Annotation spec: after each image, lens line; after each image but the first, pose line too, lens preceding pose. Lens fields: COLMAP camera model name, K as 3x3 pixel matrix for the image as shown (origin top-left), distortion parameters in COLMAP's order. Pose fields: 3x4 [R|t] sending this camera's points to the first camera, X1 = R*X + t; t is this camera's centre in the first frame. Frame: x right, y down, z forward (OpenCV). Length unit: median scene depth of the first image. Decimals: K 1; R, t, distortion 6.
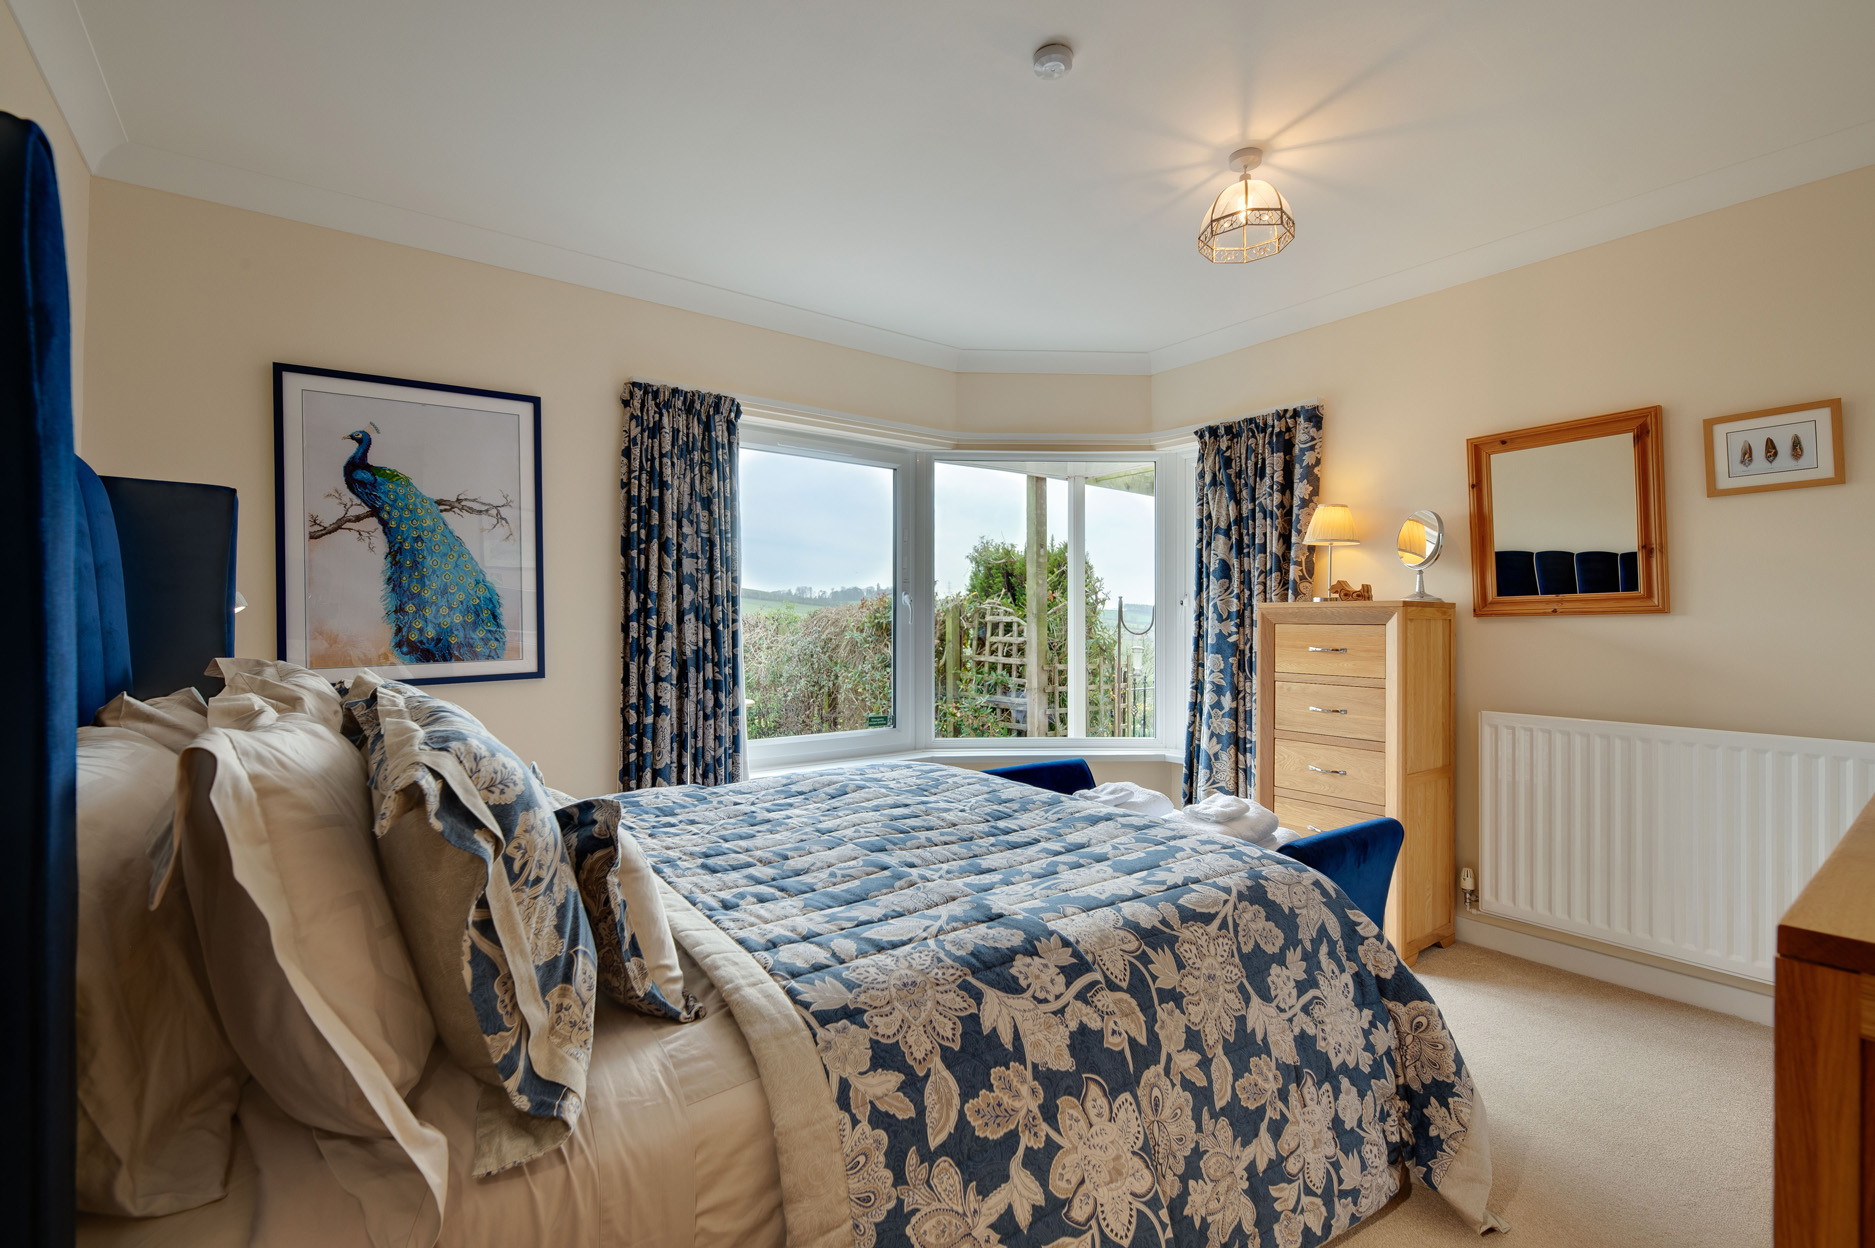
lens RADIAL K [[824.7, 0, 935.2], [0, 824.7, 615.8], [0, 0, 1]] dist [-0.001615, -0.000097]
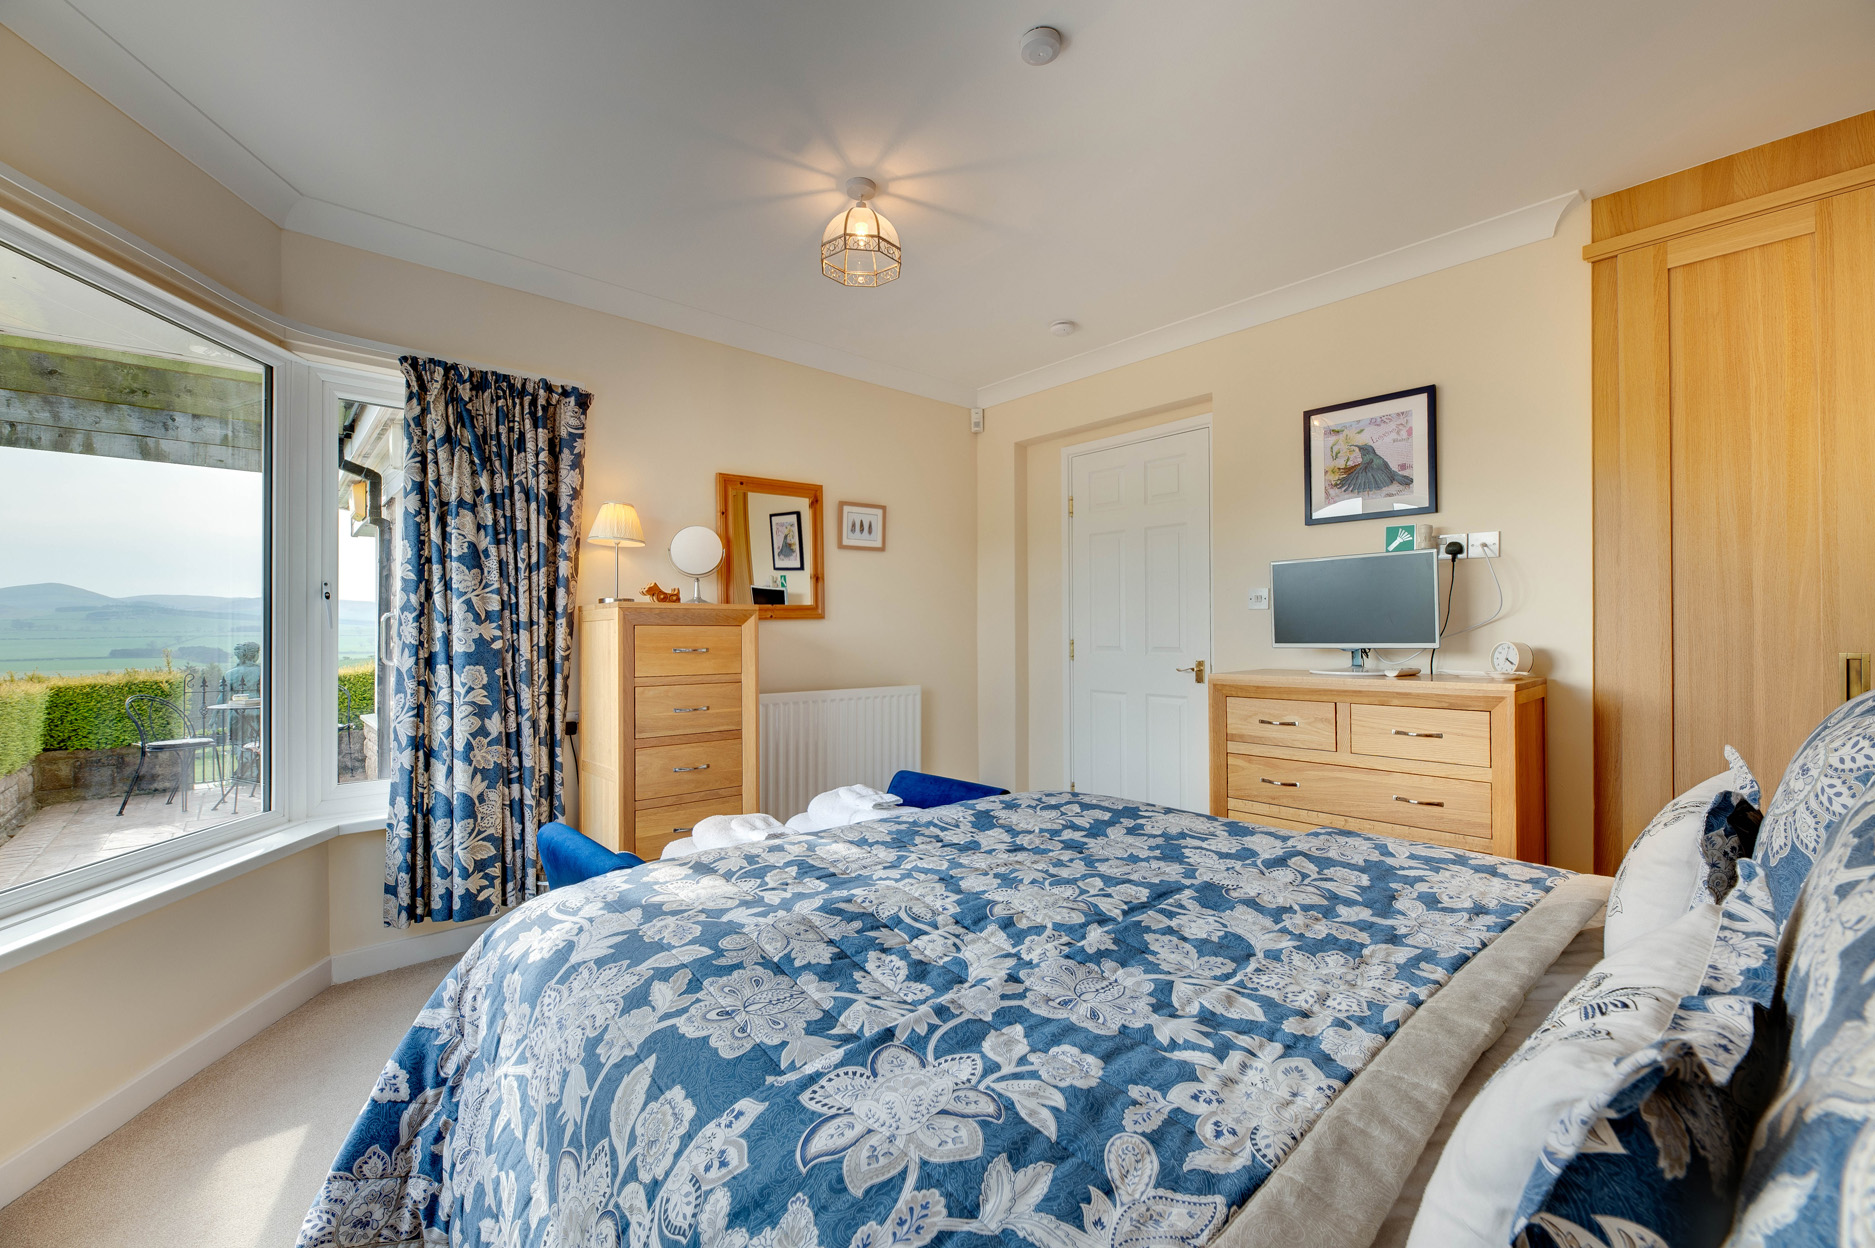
lens RADIAL K [[752.4, 0, 936.1], [0, 752.4, 633.4], [0, 0, 1]] dist [0.001626, 0.000128]
pose [[-0.078198, -0.003384, 0.996932, -0.401304], [0.000087, 0.999994, 0.003401, 0.014389], [-0.996938, 0.000353, -0.078197, 0.644307]]
